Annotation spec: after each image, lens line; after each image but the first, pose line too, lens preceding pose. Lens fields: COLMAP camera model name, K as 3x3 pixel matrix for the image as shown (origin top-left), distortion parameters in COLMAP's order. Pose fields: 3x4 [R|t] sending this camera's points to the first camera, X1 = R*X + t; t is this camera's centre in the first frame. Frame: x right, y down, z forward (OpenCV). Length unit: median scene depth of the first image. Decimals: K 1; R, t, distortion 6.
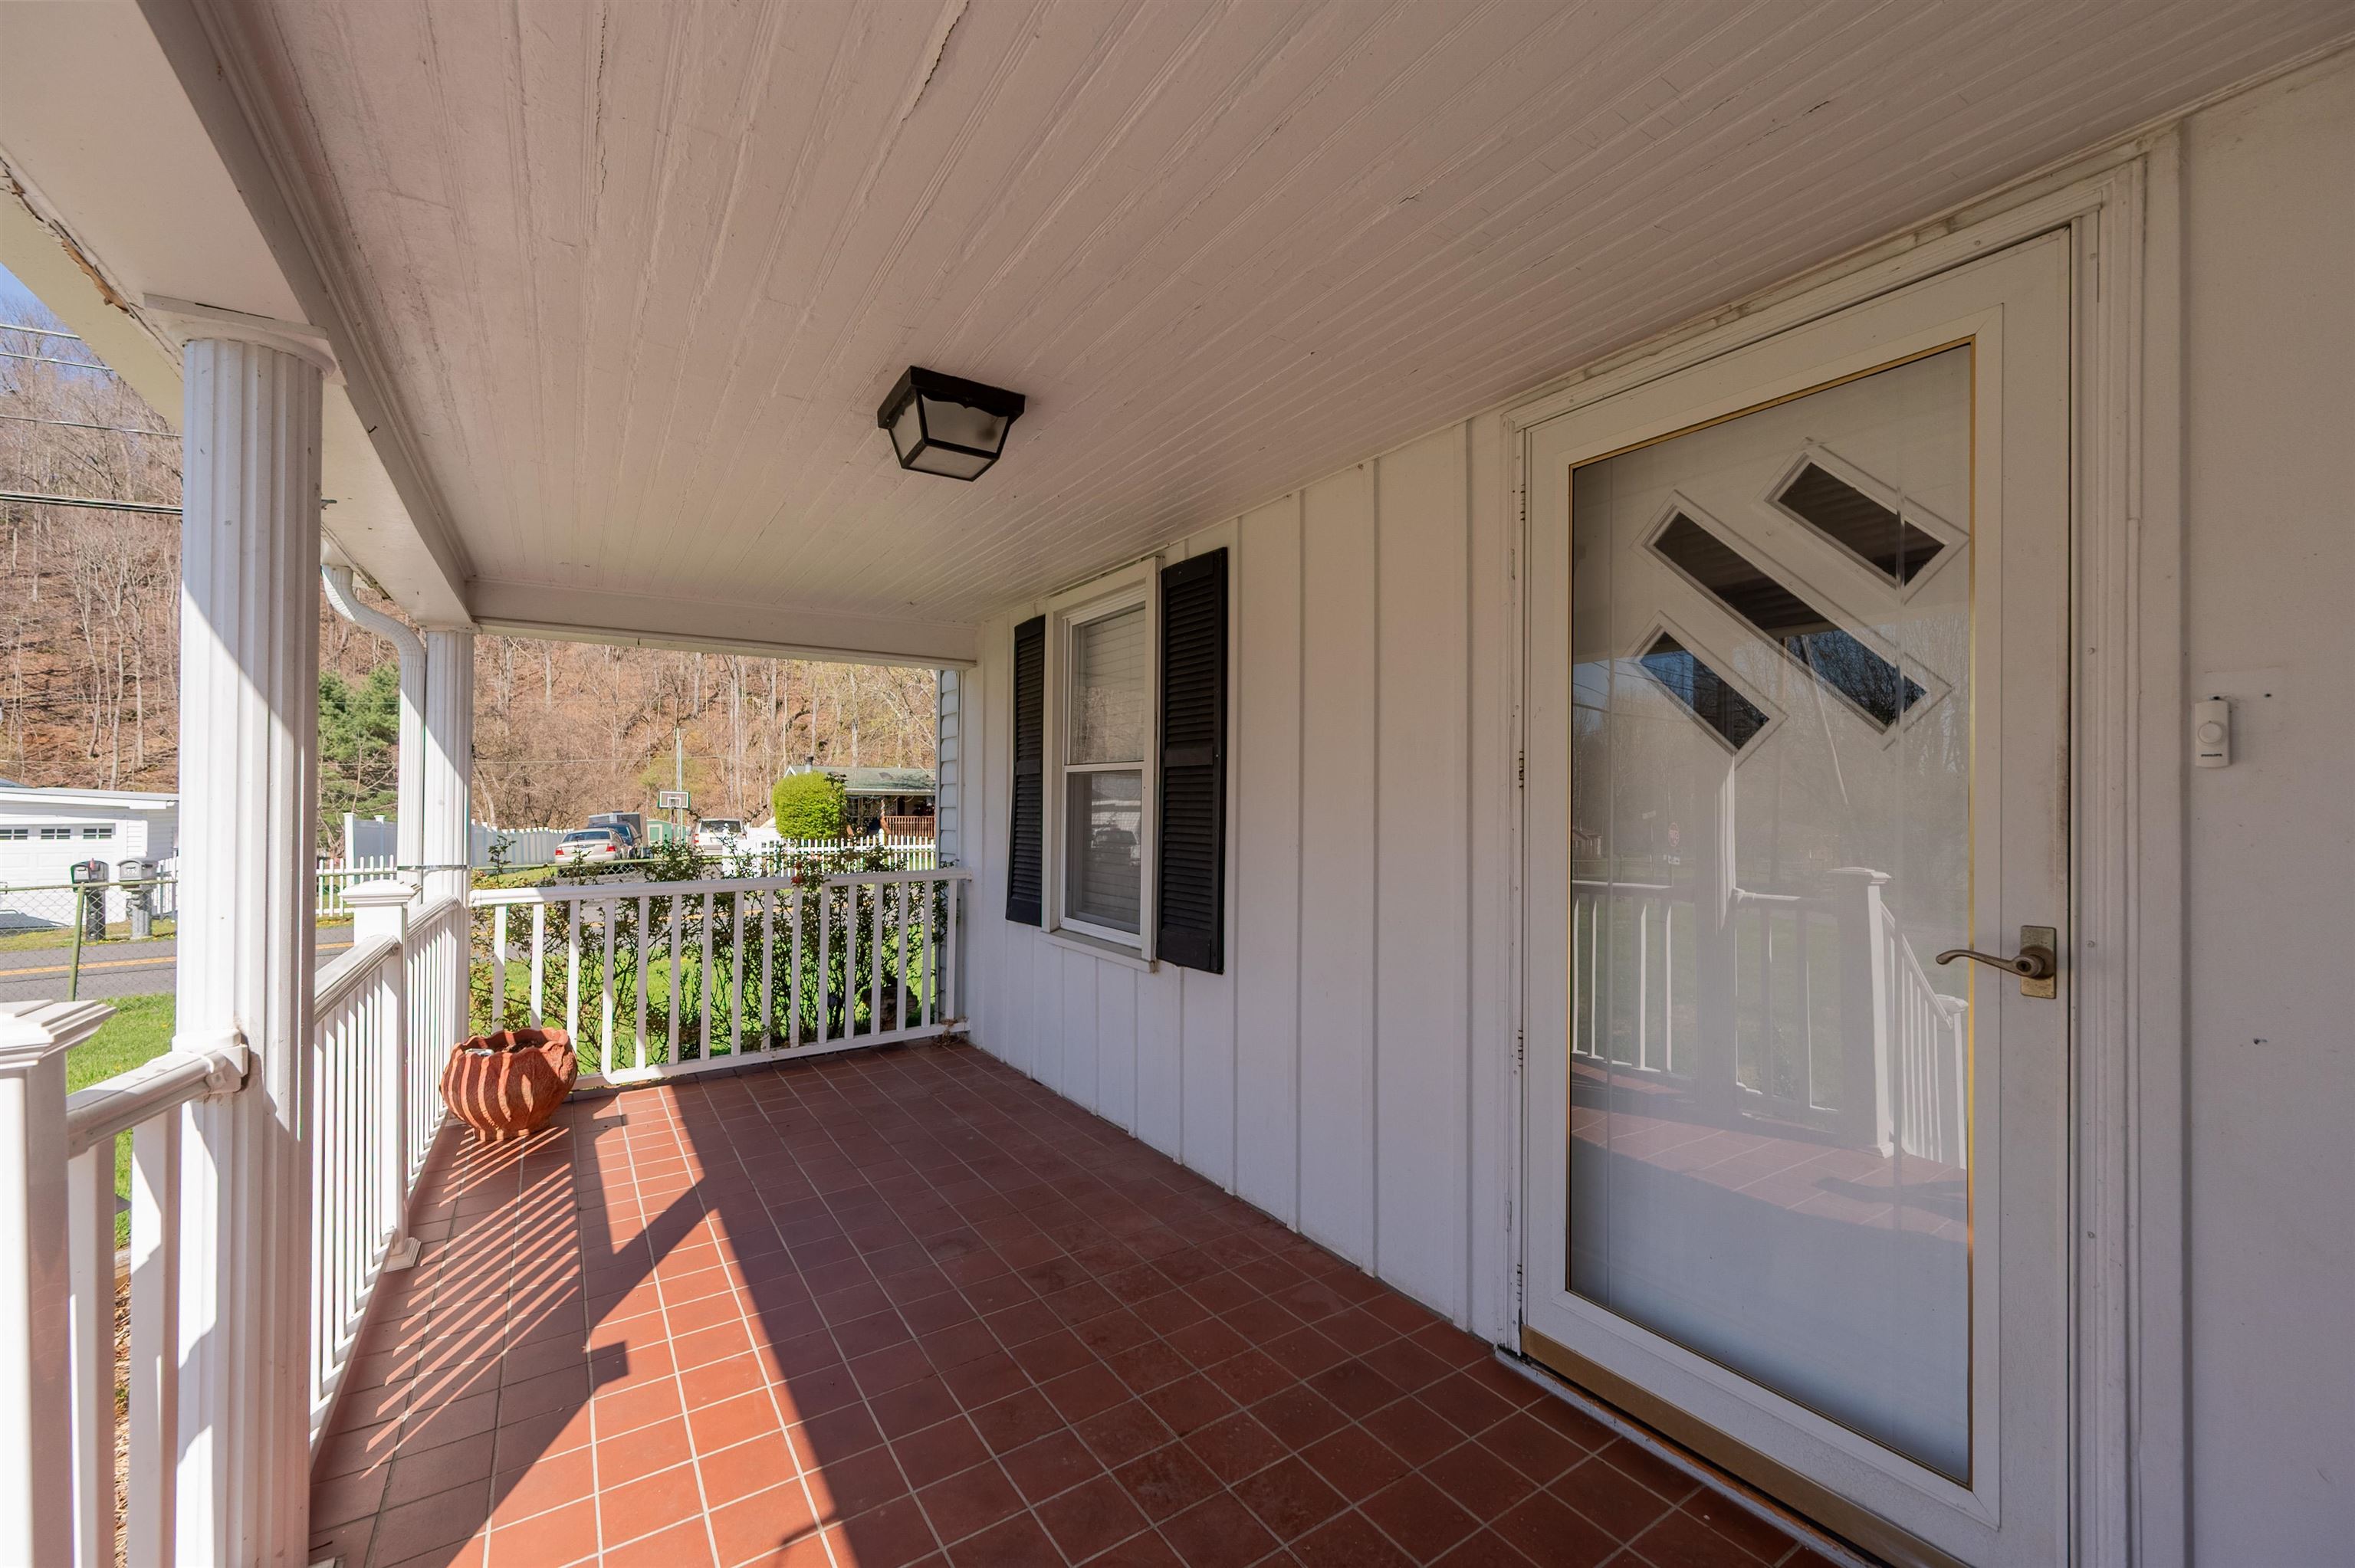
lens RADIAL K [[946.3, 0, 1191.4], [0, 946.3, 796.8], [0, 0, 1]] dist [-0.004477, 0.002221]
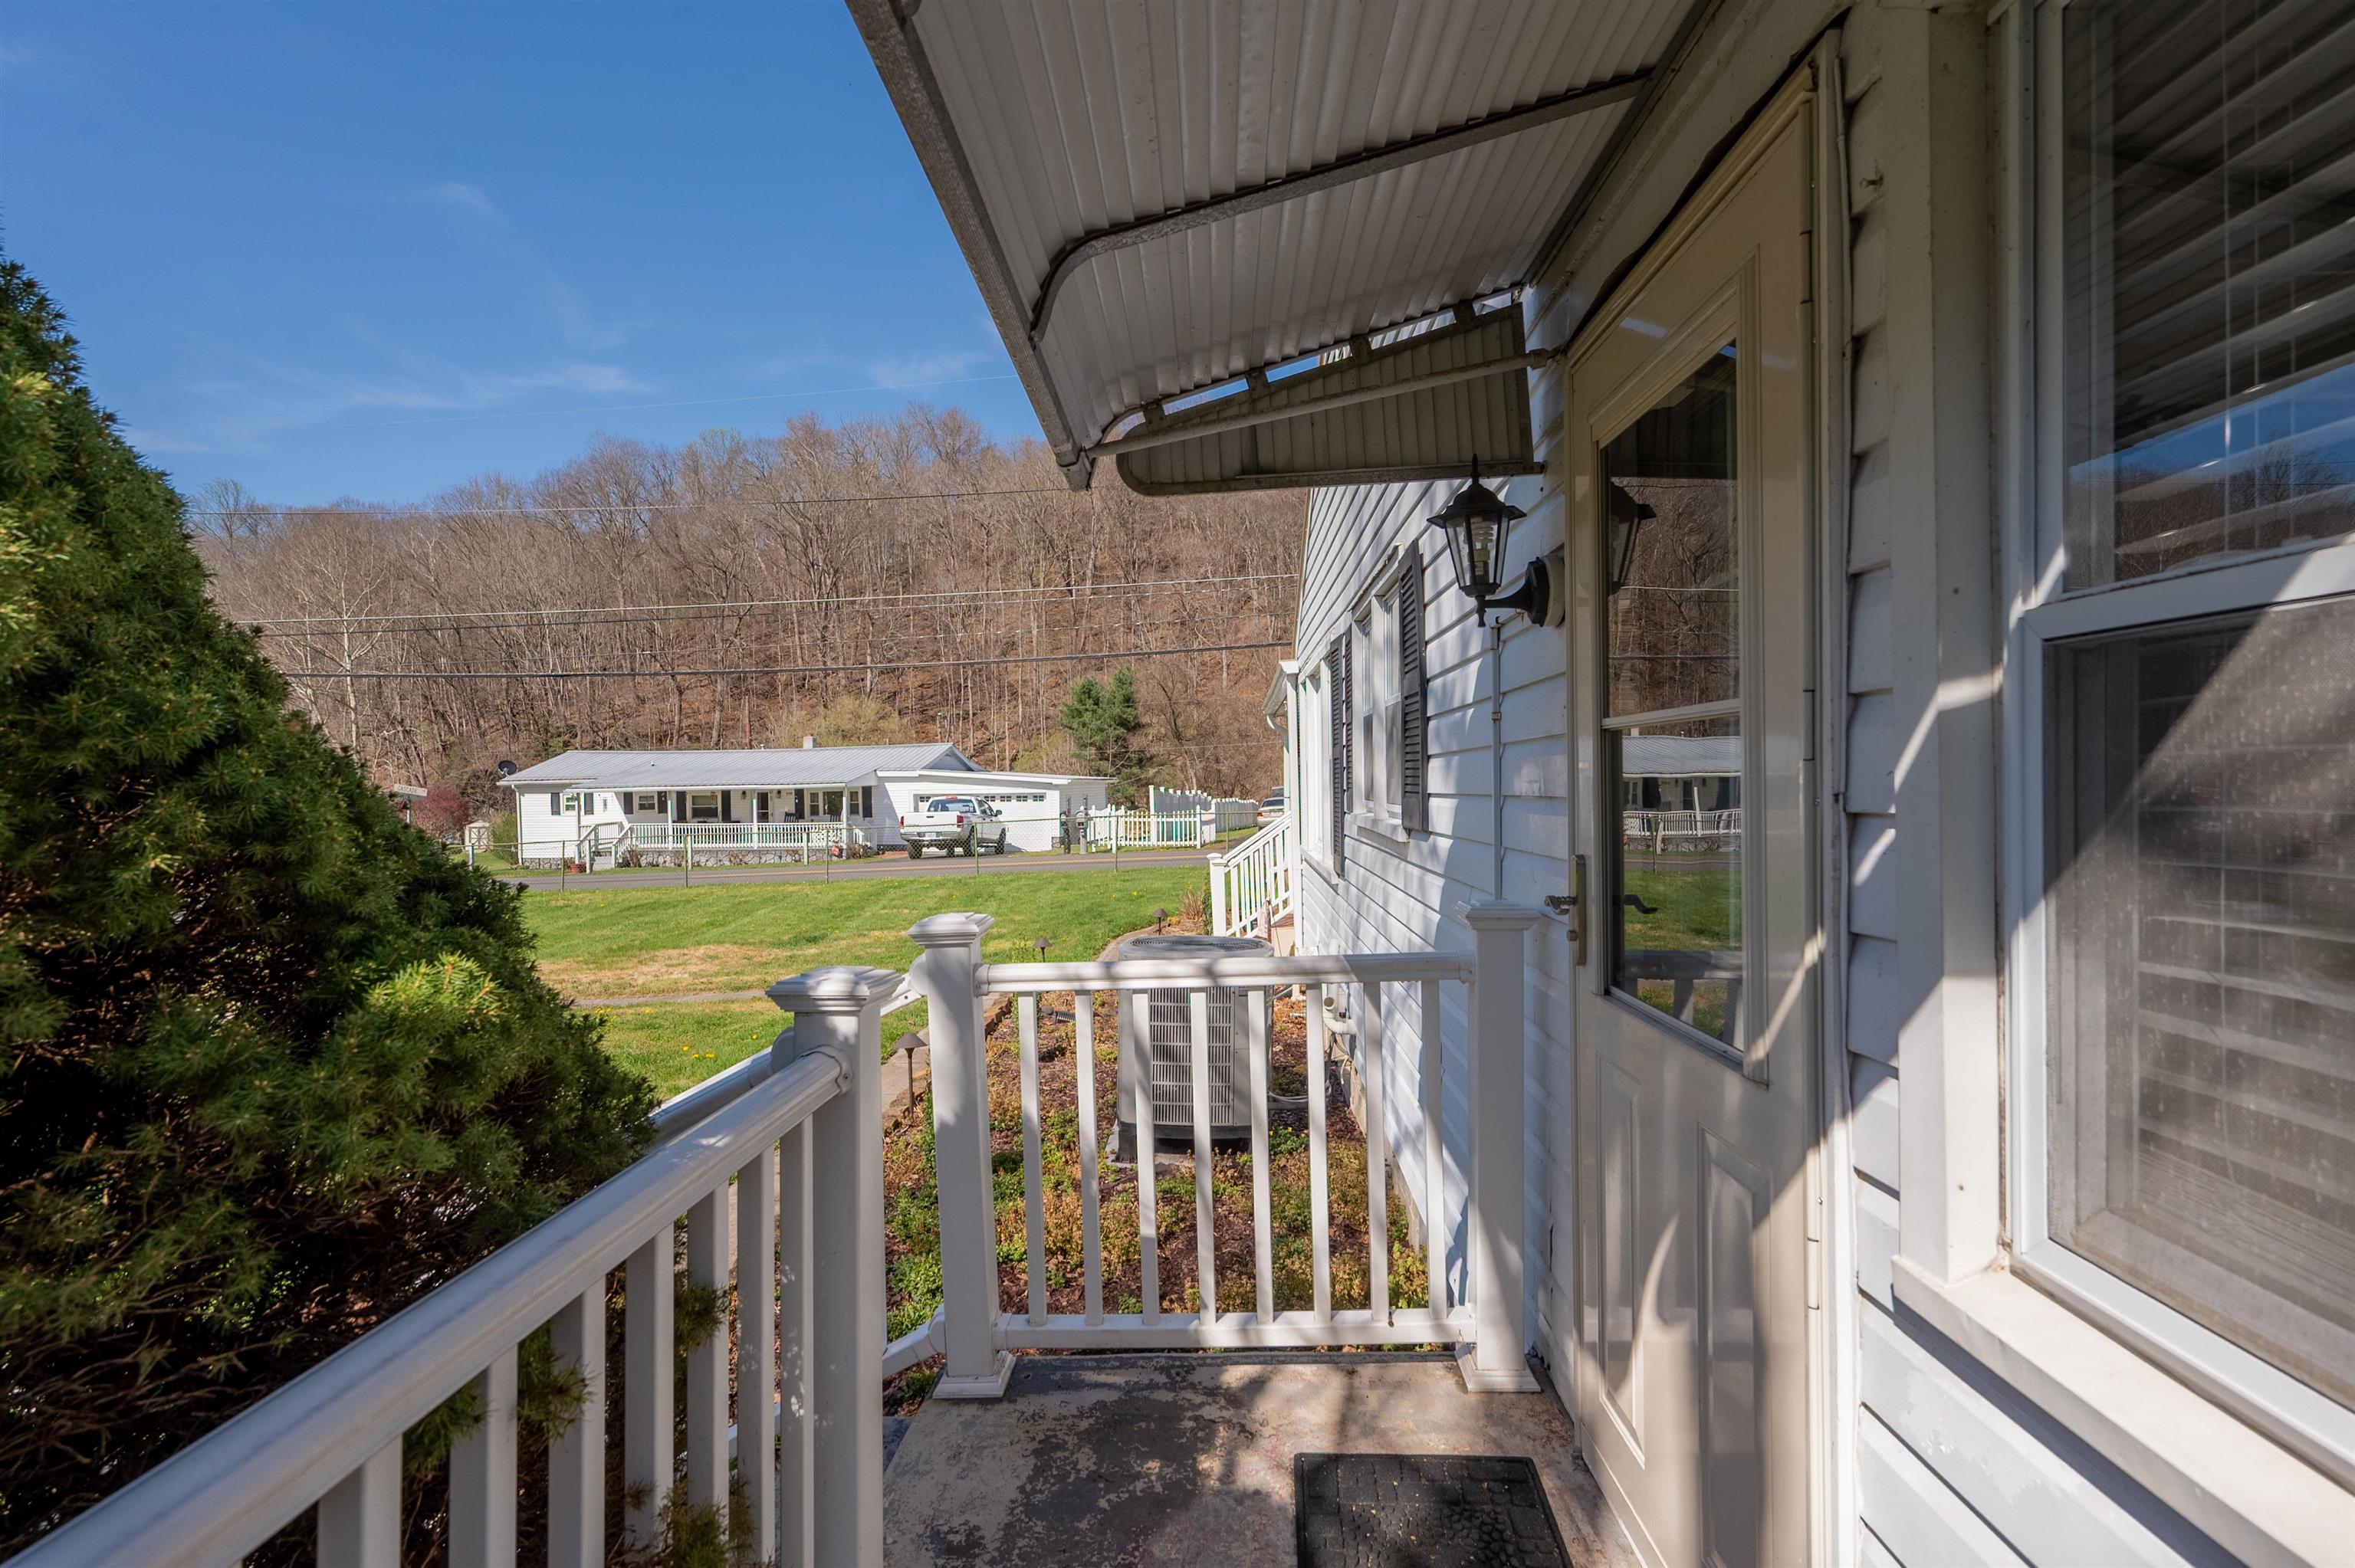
lens RADIAL K [[1108.1, 0, 1200.2], [0, 1108.1, 795.1], [0, 0, 1]] dist [0.001634, -0.000110]
pose [[0.815329, -0.000398, -0.578997, 0.074110], [0.015626, 0.999651, 0.021317, -0.001685], [0.578787, -0.026428, 0.815051, -0.137752]]
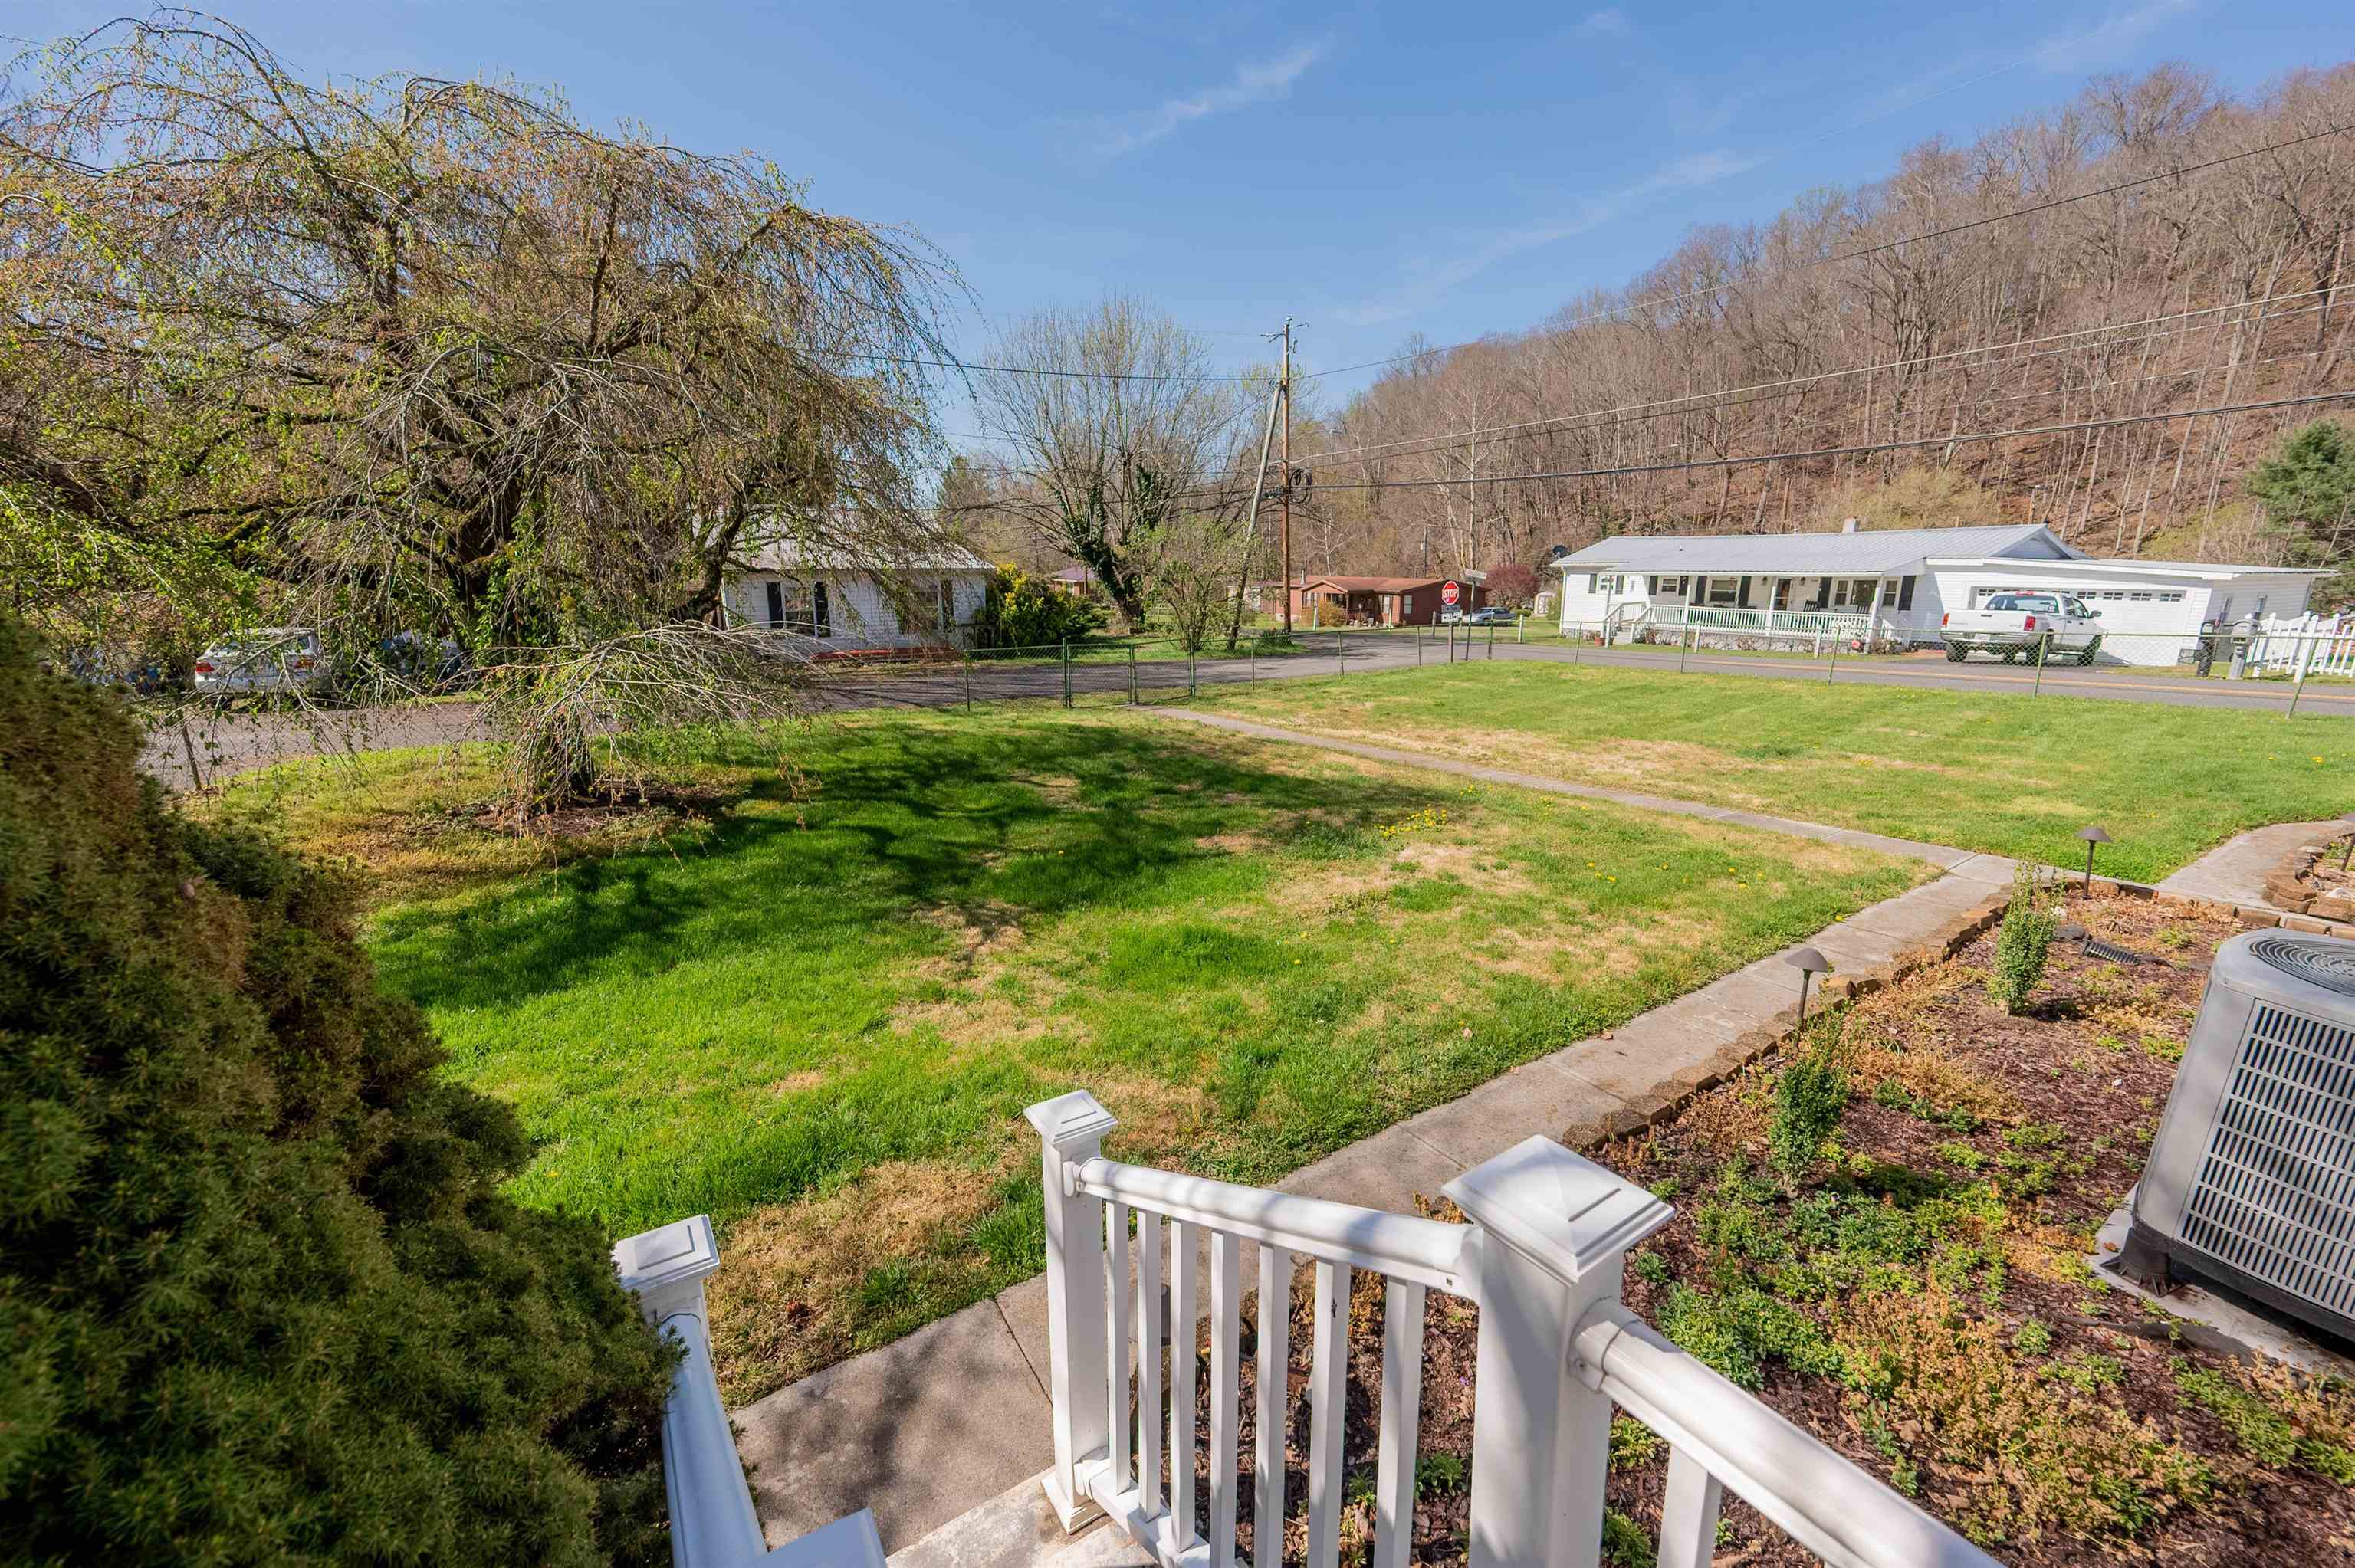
lens RADIAL K [[946.3, 0, 1168.9], [0, 946.3, 796.1], [0, 0, 1]] dist [-0.004477, 0.002221]
pose [[0.000482, 0.241385, -0.970429, 0.060503], [0.005211, 0.970416, 0.241384, -0.005329], [0.999986, -0.005173, -0.000791, -0.120920]]
